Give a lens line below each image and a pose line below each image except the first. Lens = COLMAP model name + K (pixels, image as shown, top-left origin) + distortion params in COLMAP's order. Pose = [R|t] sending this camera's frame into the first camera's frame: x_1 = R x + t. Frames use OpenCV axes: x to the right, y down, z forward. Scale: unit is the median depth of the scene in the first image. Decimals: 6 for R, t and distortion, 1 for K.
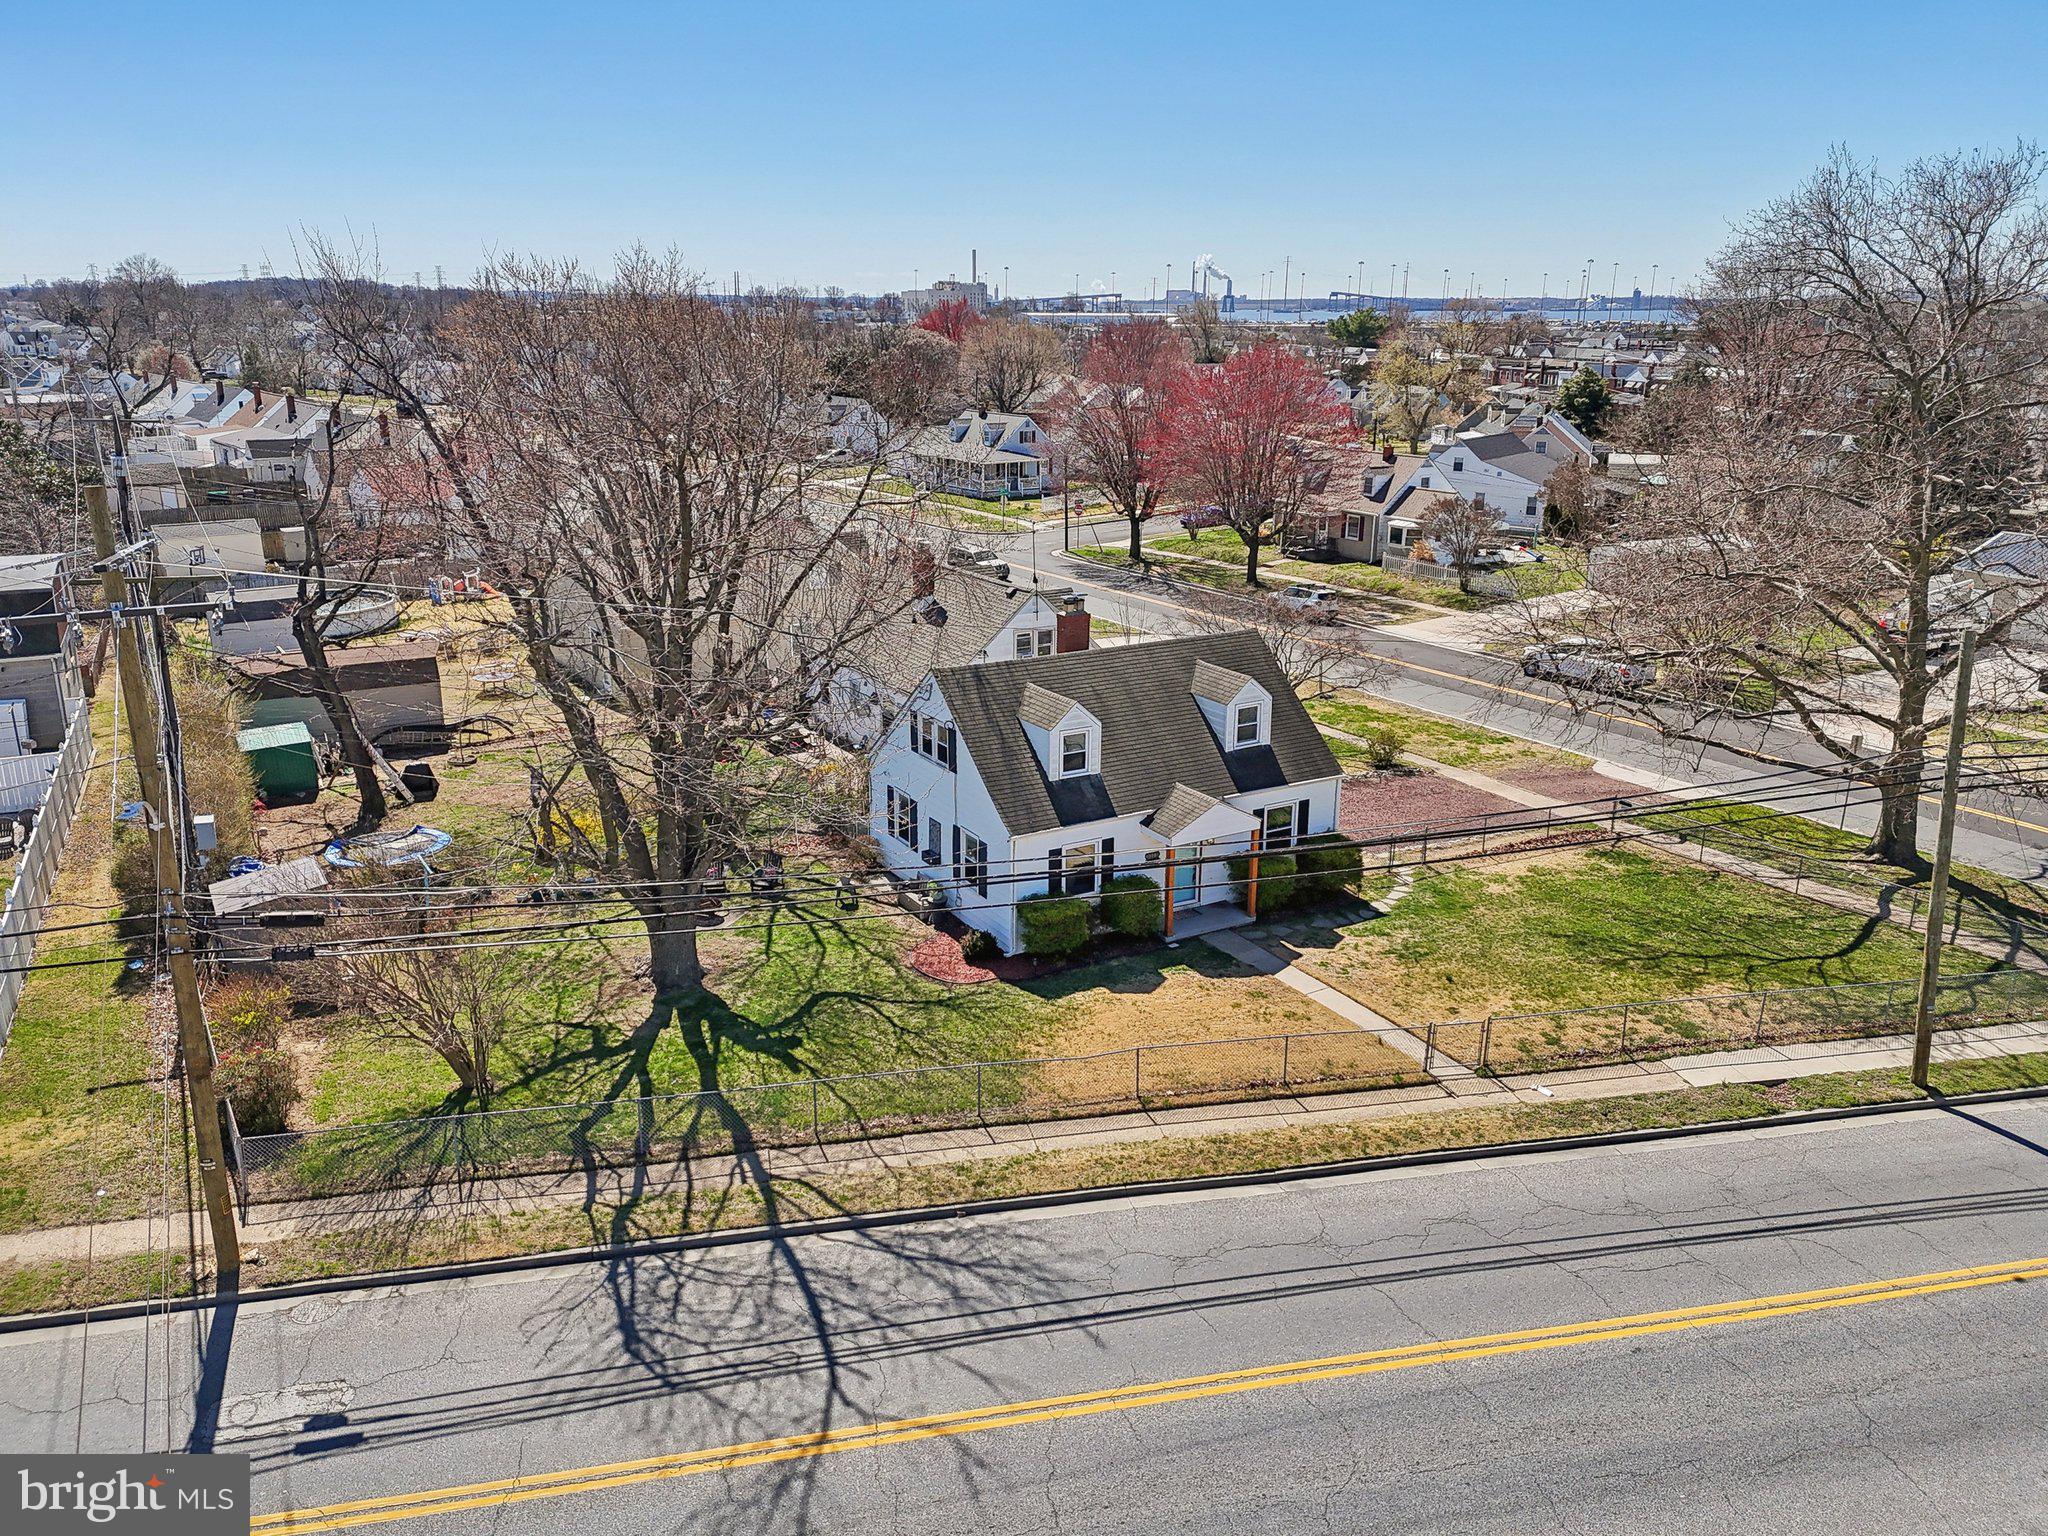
lens RADIAL K [[1544.0, 0, 1020.5], [0, 1544.0, 737.9], [0, 0, 1]] dist [0.095825, -0.095084]
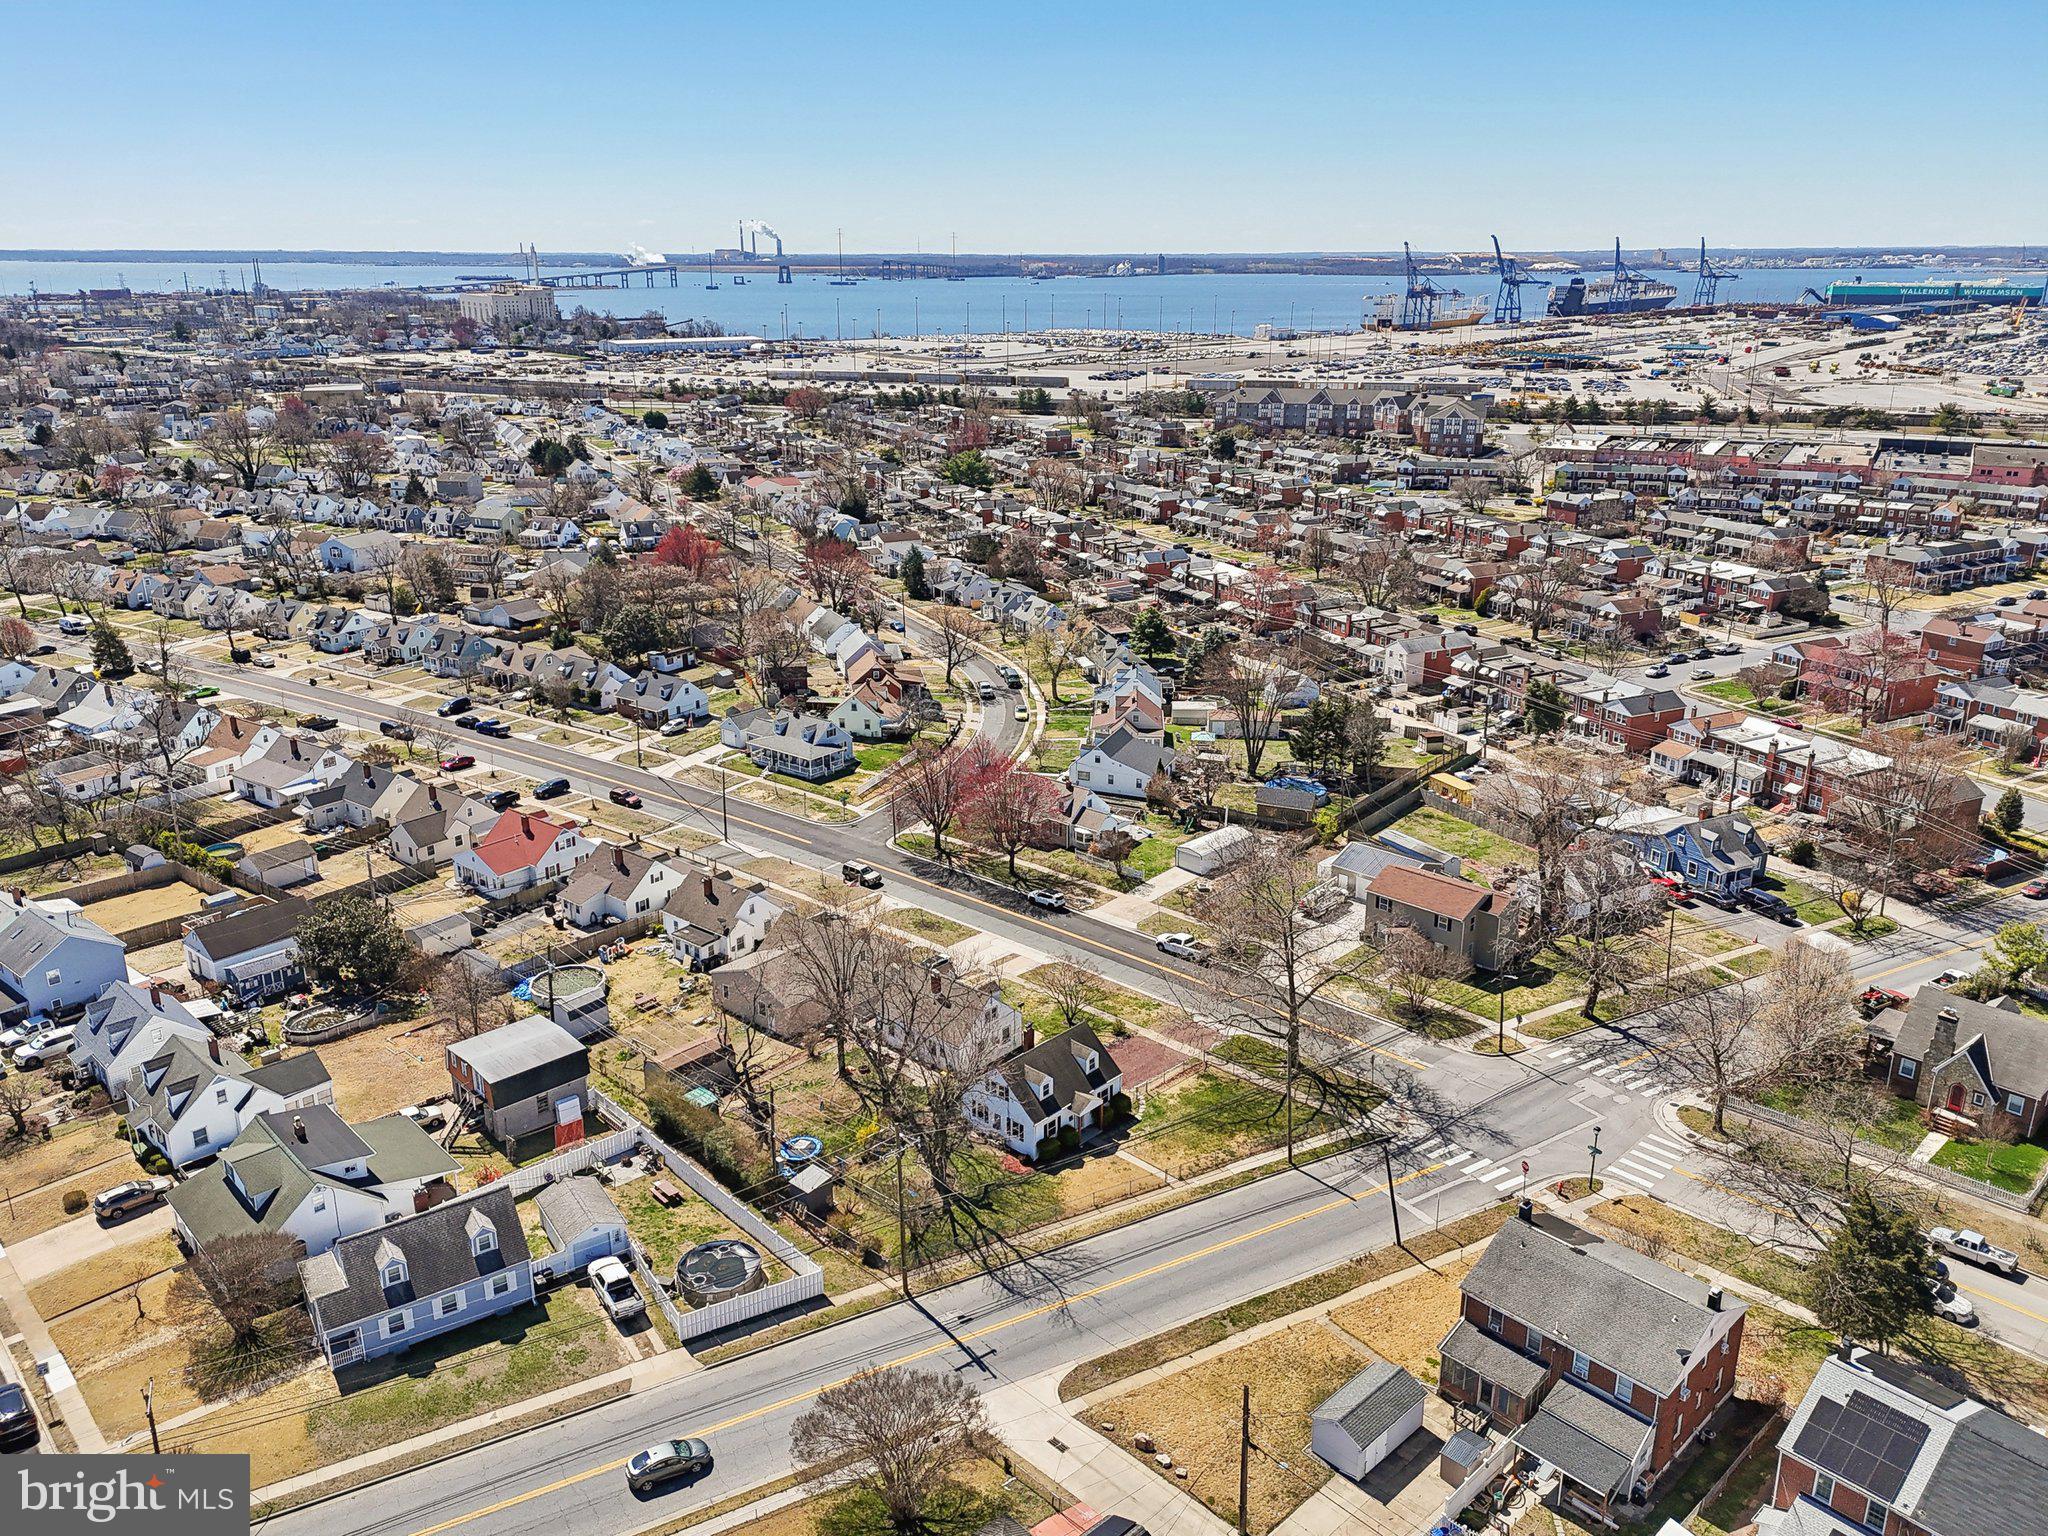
lens RADIAL K [[1544.0, 0, 1020.5], [0, 1544.0, 737.9], [0, 0, 1]] dist [0.095825, -0.095084]
pose [[0.961672, -0.089777, 0.259089, -0.765849], [0.081523, 0.995767, 0.042453, -0.839481], [-0.261803, -0.019704, 0.964920, -2.003018]]
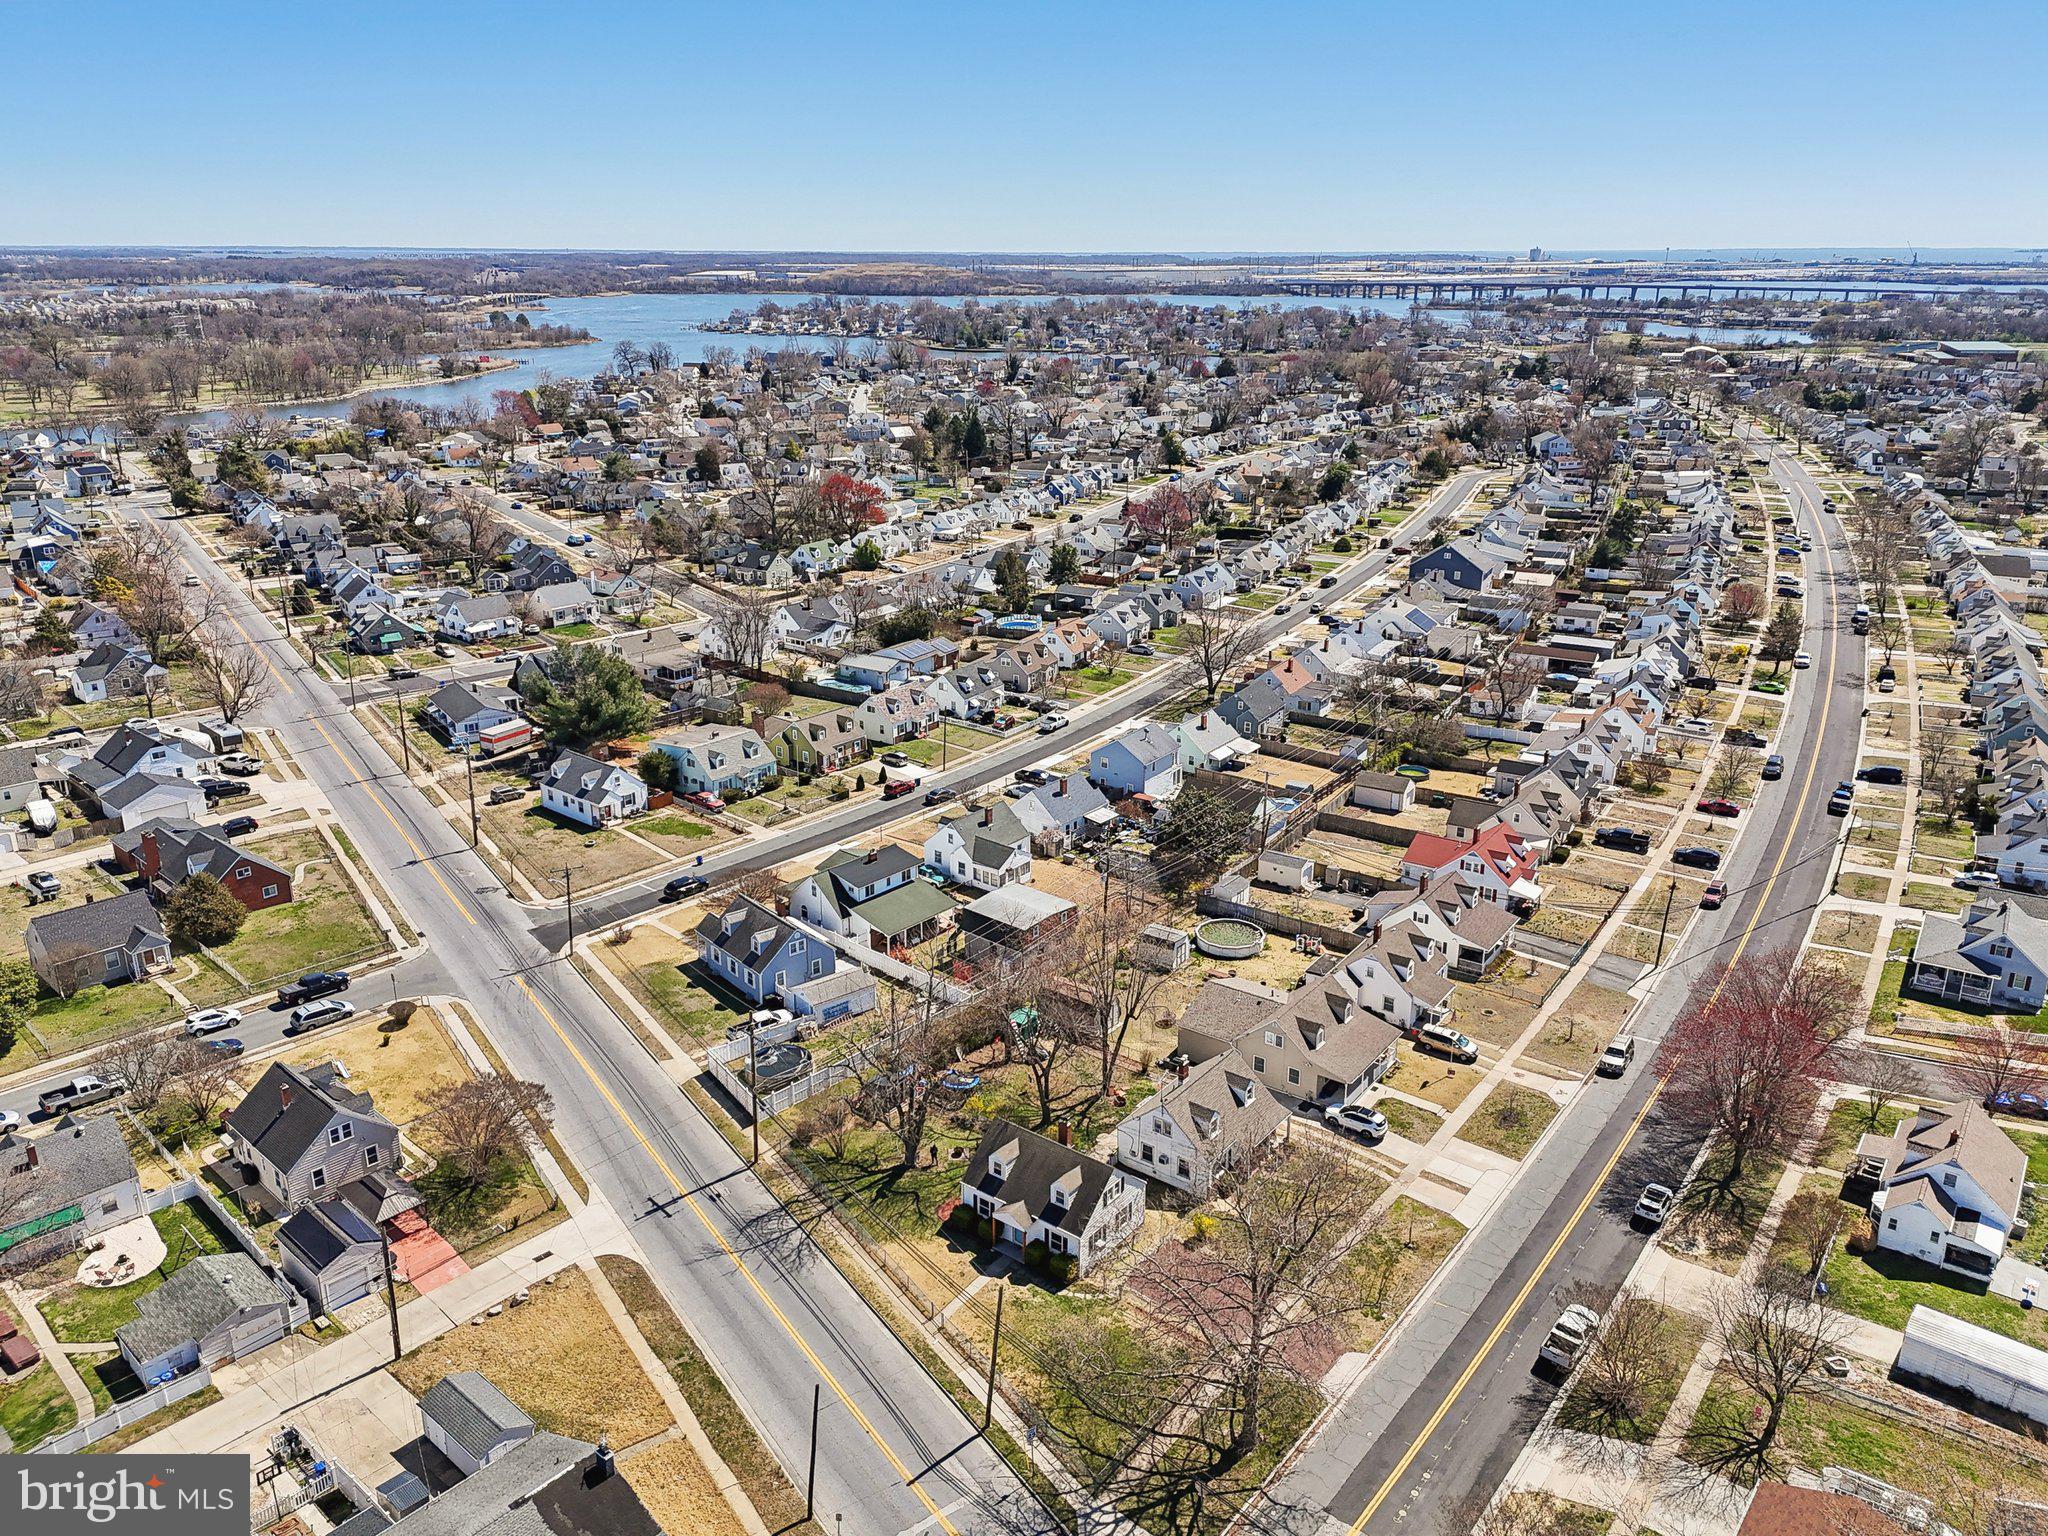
lens RADIAL K [[1544.0, 0, 1020.5], [0, 1544.0, 737.9], [0, 0, 1]] dist [0.095825, -0.095084]
pose [[0.351535, 0.275847, -0.894613, 2.404913], [-0.246798, 0.949107, 0.195672, -1.321299], [0.903058, 0.152003, 0.401722, -0.231881]]
